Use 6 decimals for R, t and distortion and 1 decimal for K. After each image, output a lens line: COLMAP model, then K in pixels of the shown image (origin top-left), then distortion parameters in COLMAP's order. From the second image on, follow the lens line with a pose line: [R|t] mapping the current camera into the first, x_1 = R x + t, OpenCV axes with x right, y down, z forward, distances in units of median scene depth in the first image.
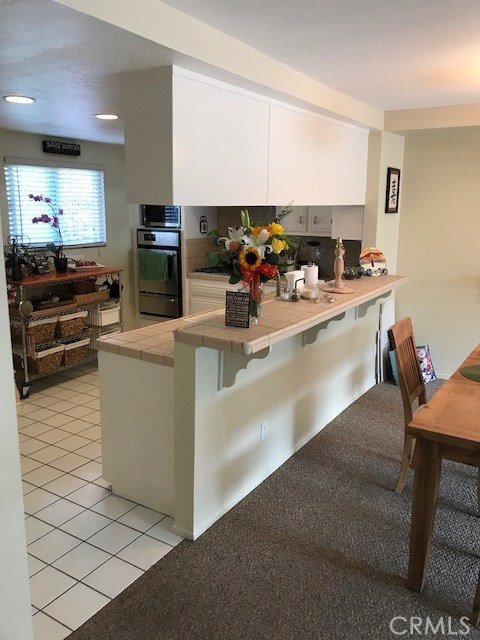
lens RADIAL K [[512.6, 0, 240.0], [0, 512.6, 320.0], [0, 0, 1]] dist [0.007767, 0.006374]
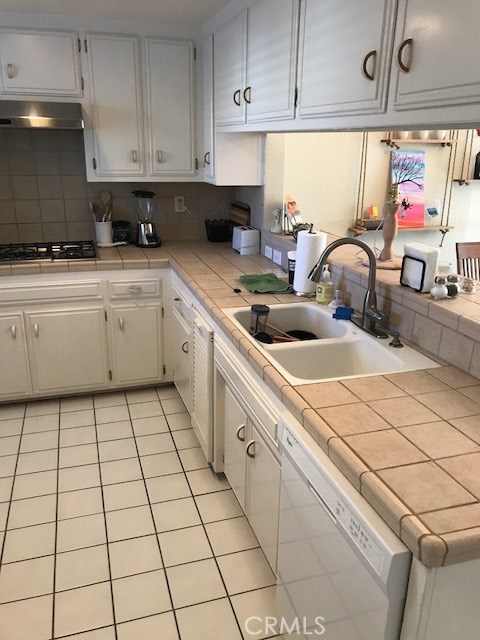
lens RADIAL K [[520.2, 0, 240.0], [0, 520.2, 320.0], [0, 0, 1]] dist [-0.002864, 0.000519]
pose [[0.640688, -0.254049, 0.724553, -0.311513], [0.157209, 0.967086, 0.200075, -0.111082], [-0.751534, -0.014279, 0.659540, 0.489137]]
